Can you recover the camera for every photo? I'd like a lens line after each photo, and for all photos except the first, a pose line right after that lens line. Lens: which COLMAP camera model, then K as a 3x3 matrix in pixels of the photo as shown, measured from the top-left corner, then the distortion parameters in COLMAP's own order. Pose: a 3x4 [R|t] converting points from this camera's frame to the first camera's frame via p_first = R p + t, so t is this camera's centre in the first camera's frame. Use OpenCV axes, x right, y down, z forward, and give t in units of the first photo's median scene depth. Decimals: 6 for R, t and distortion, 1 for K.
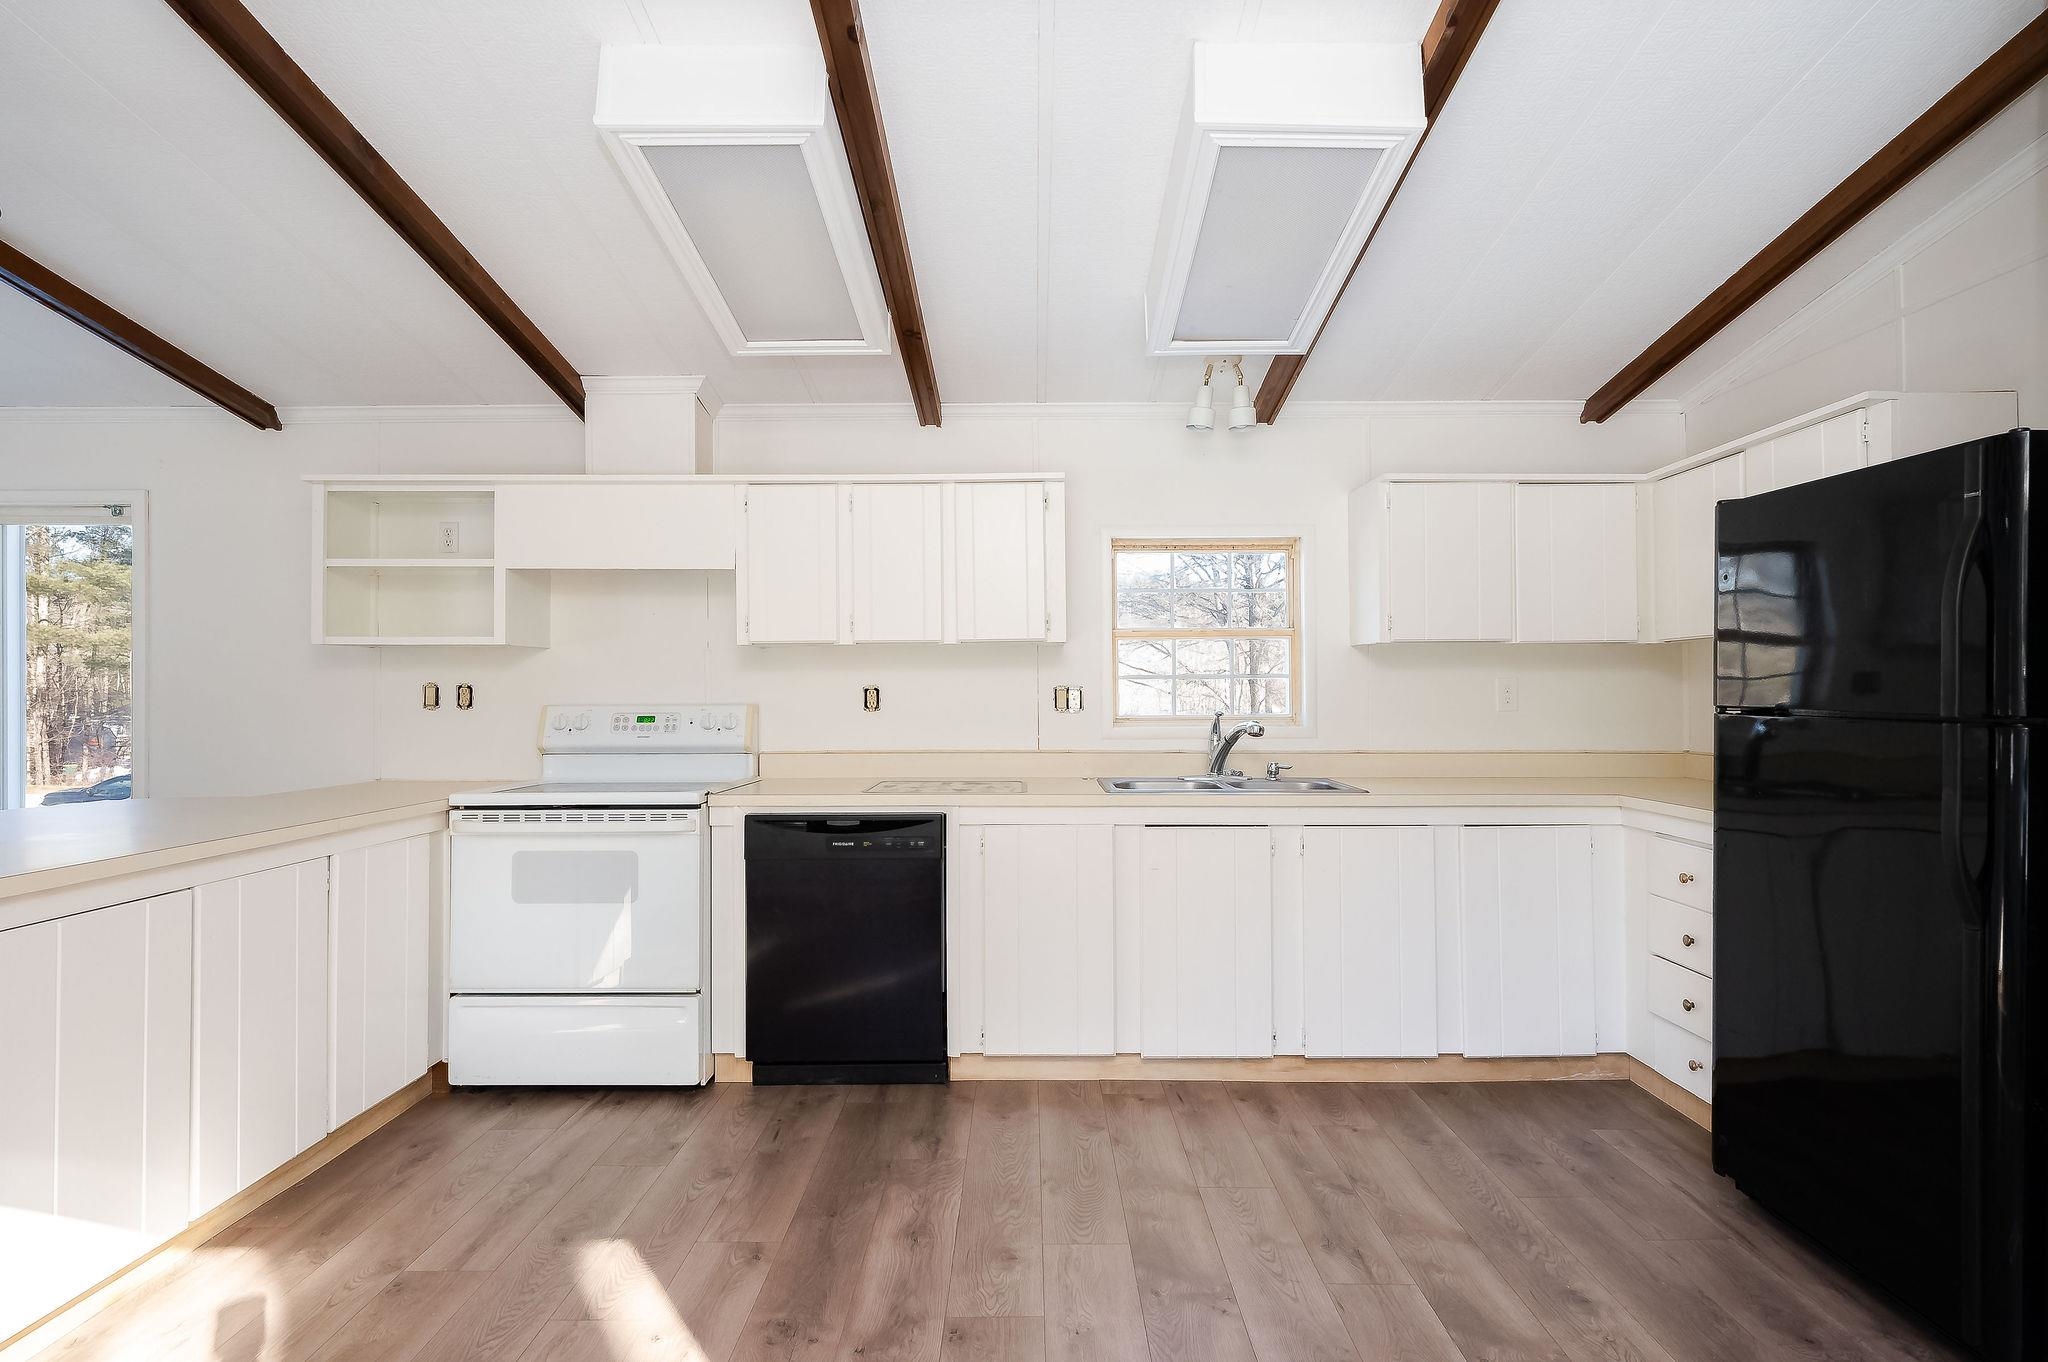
lens RADIAL K [[1021.4, 0, 1026.6], [0, 1021.4, 682.1], [0, 0, 1]] dist [-0.000170, 0.000544]
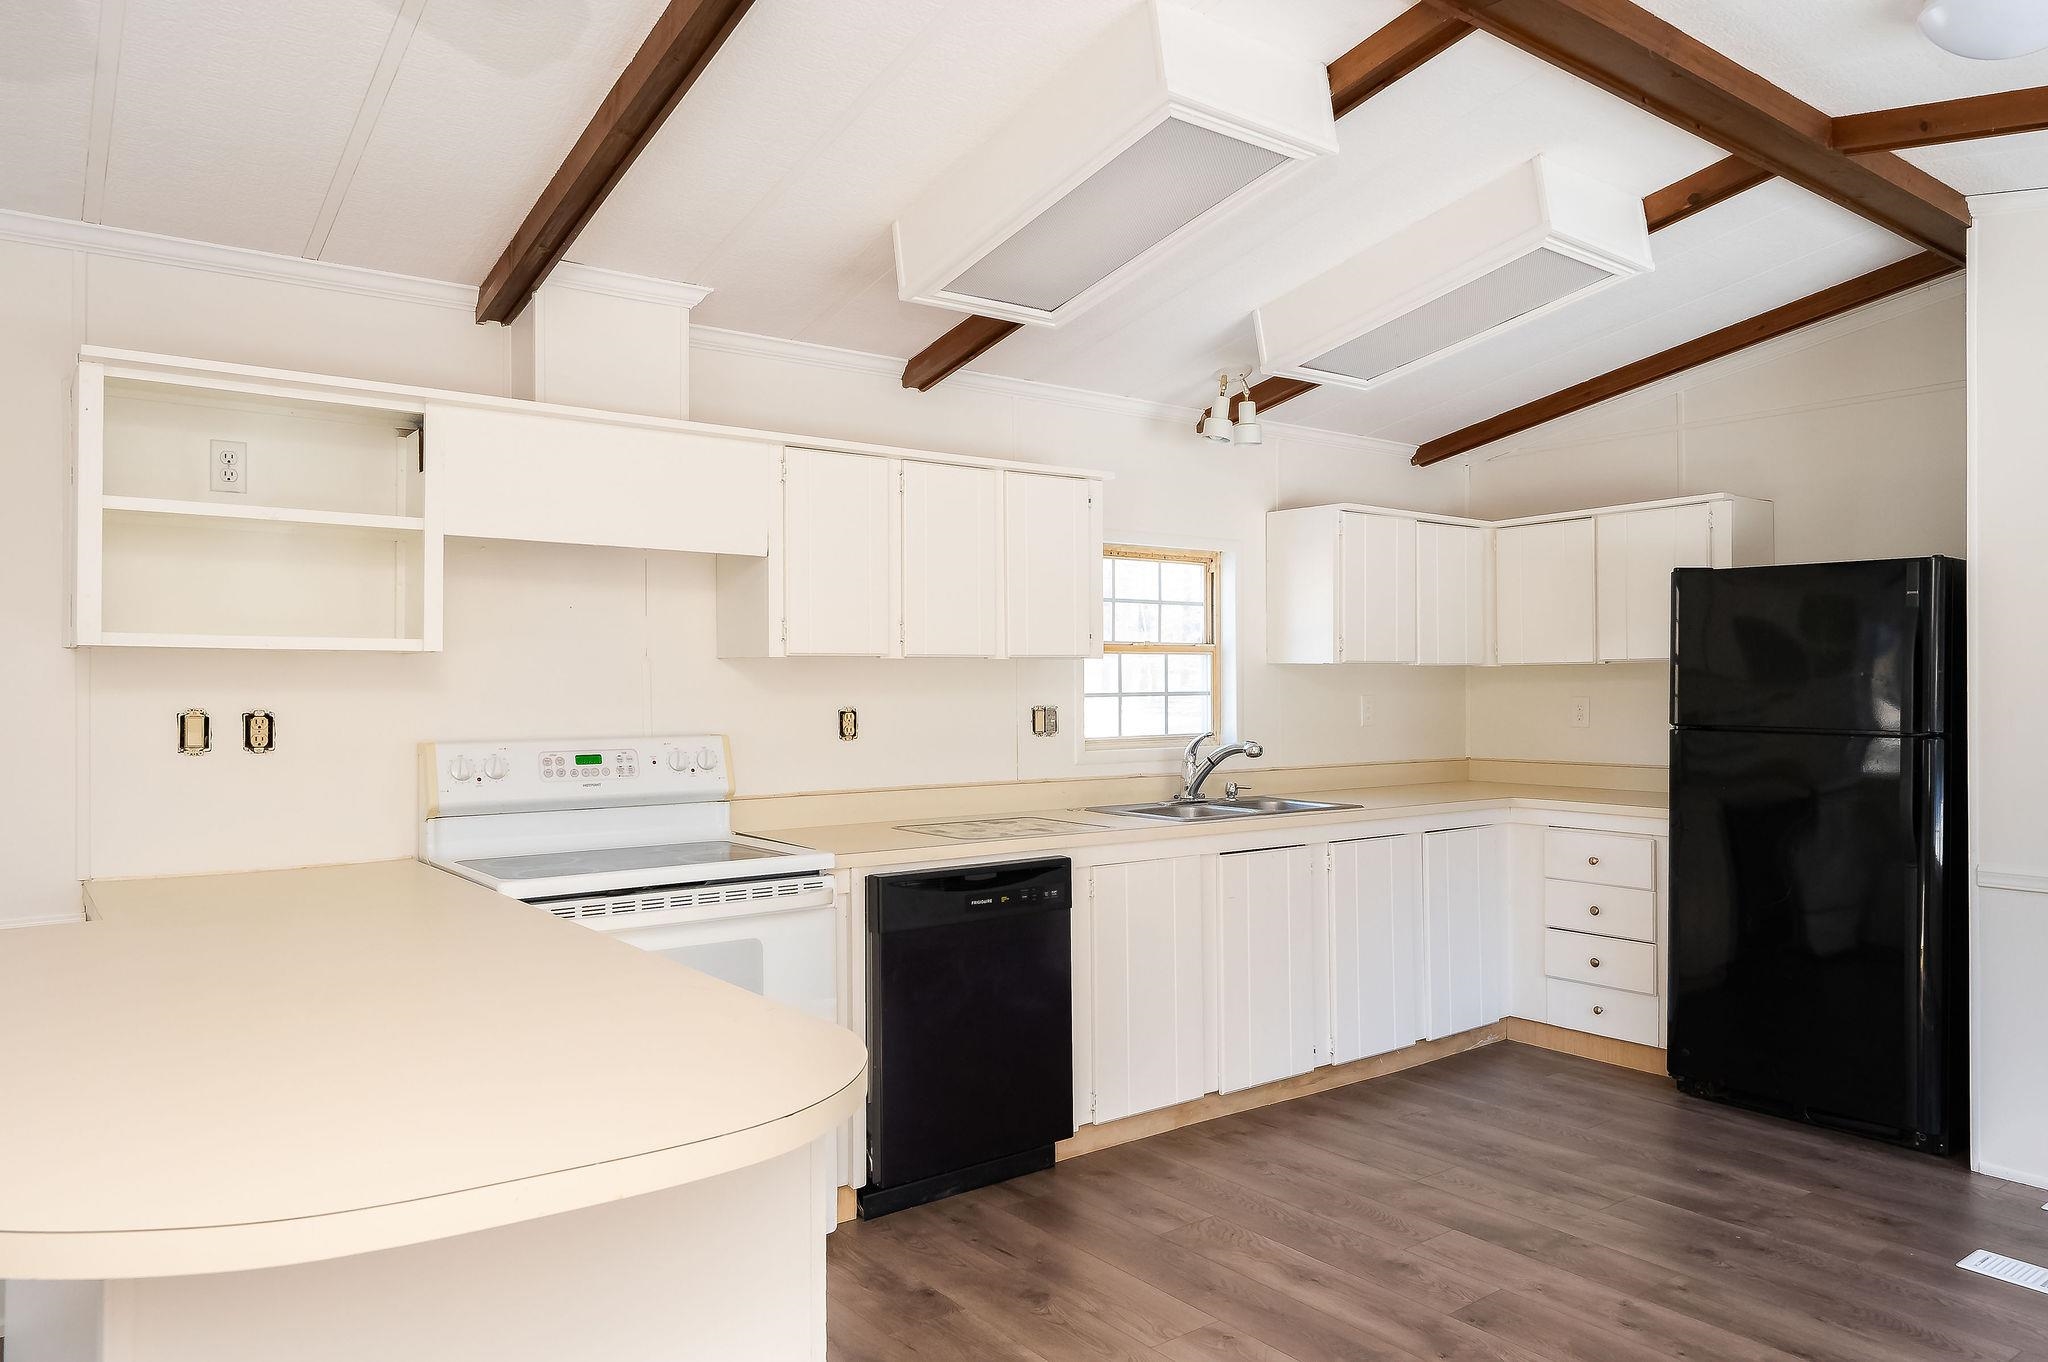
lens RADIAL K [[1369.5, 0, 1026.2], [0, 1369.5, 679.6], [0, 0, 1]] dist [-0.003816, 0.000846]
pose [[0.791473, 0.003764, 0.611193, -0.753885], [-0.005390, 0.999985, 0.000821, -0.021806], [-0.611181, -0.003944, 0.791481, 0.084402]]
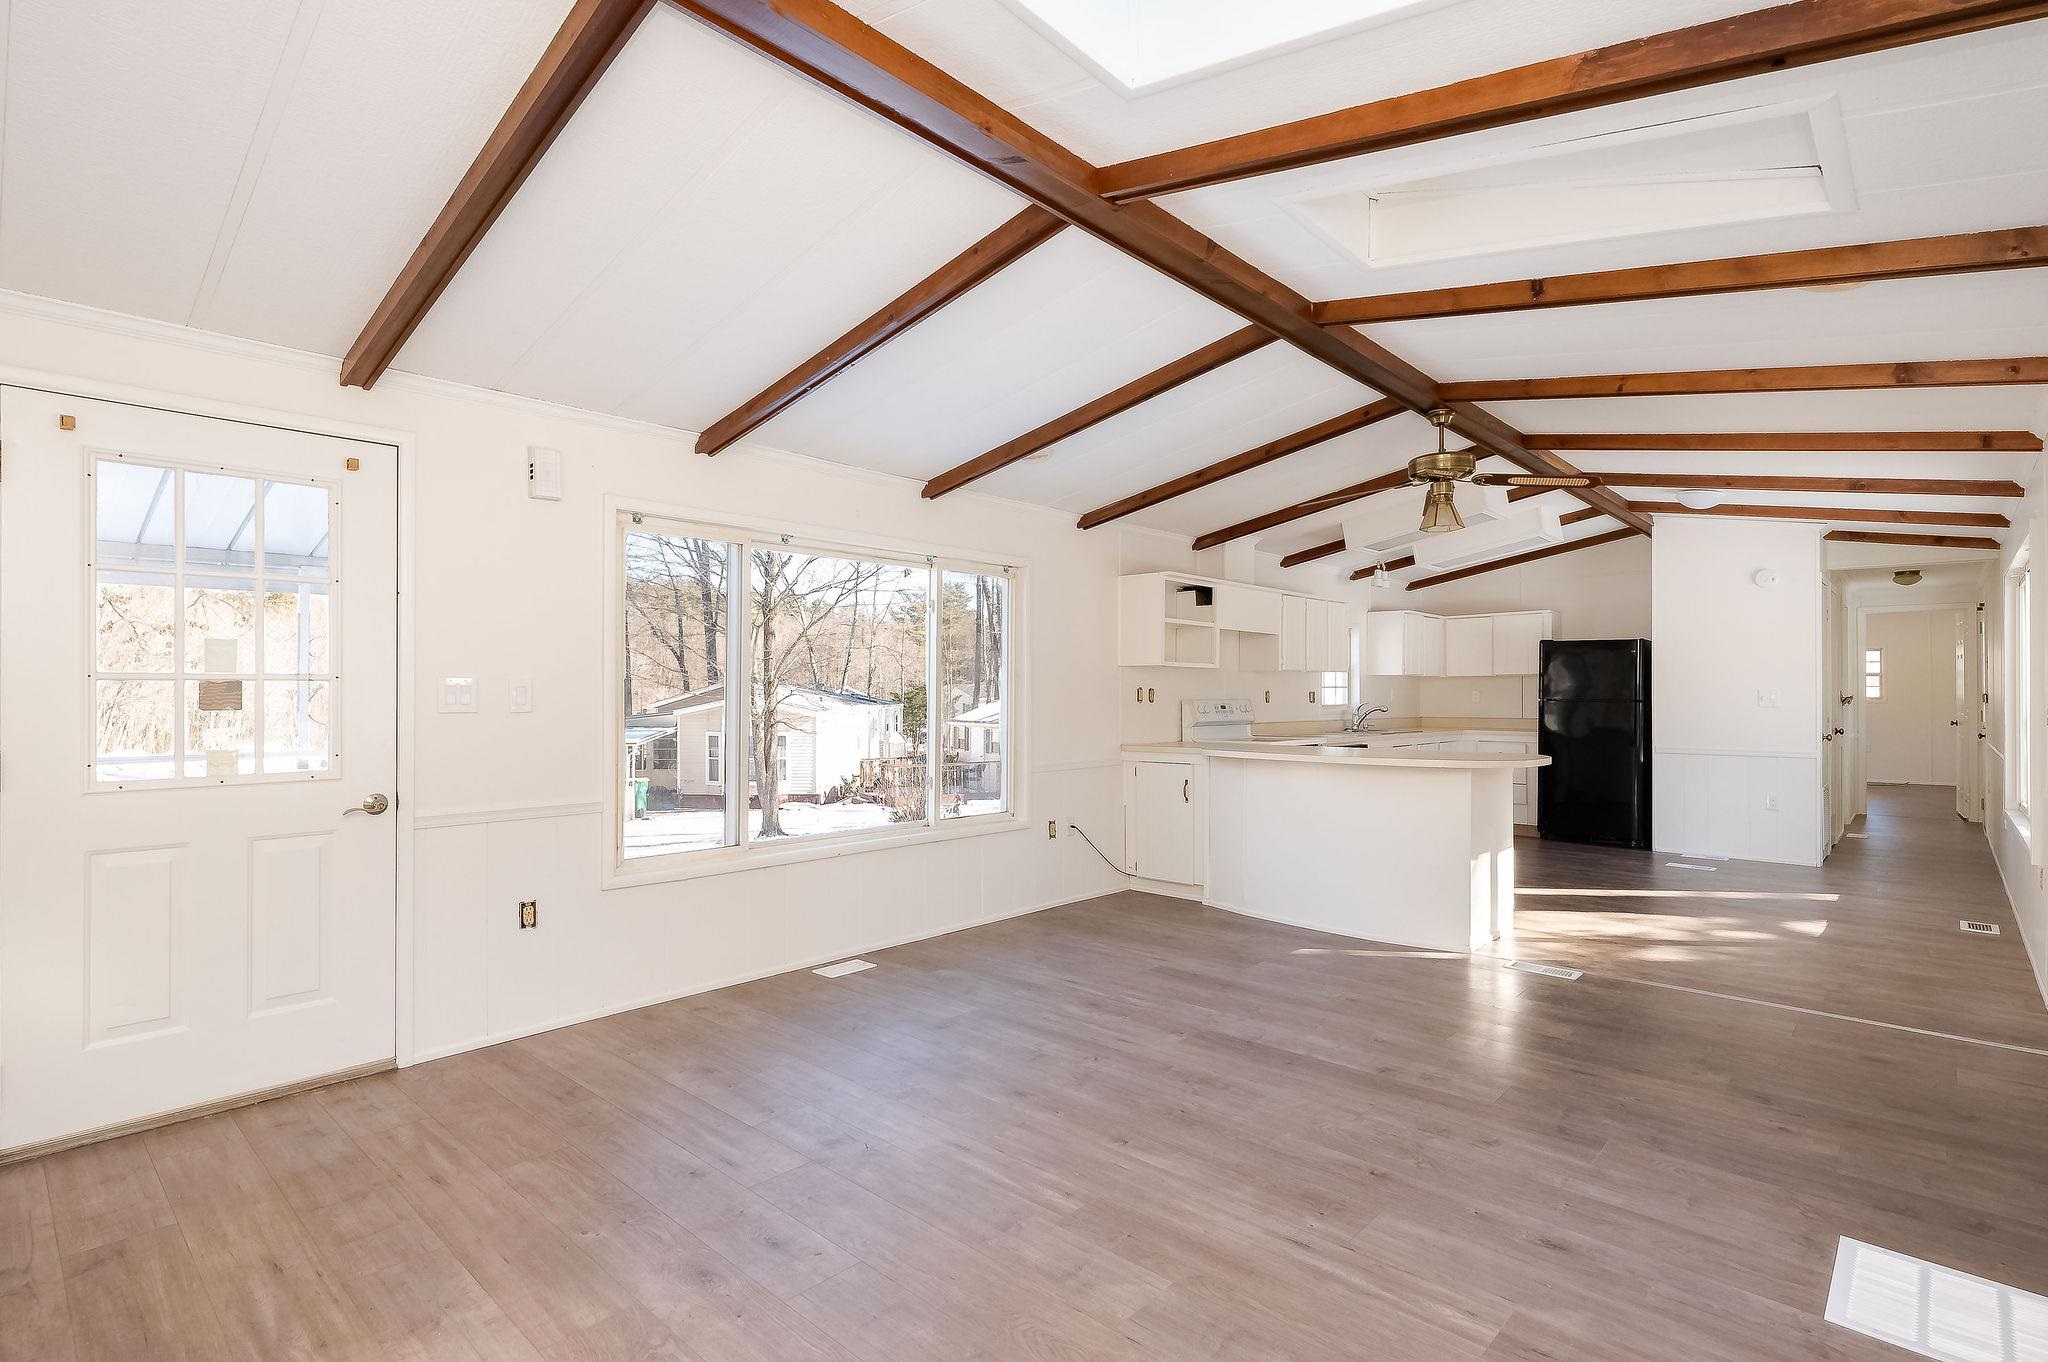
lens RADIAL K [[1021.4, 0, 1011.2], [0, 1021.4, 689.9], [0, 0, 1]] dist [-0.000170, 0.000544]
pose [[0.673858, 0.007205, 0.738825, -2.212467], [-0.010432, 0.999946, -0.000237, 0.008638], [-0.738787, -0.007547, 0.673897, -0.008671]]
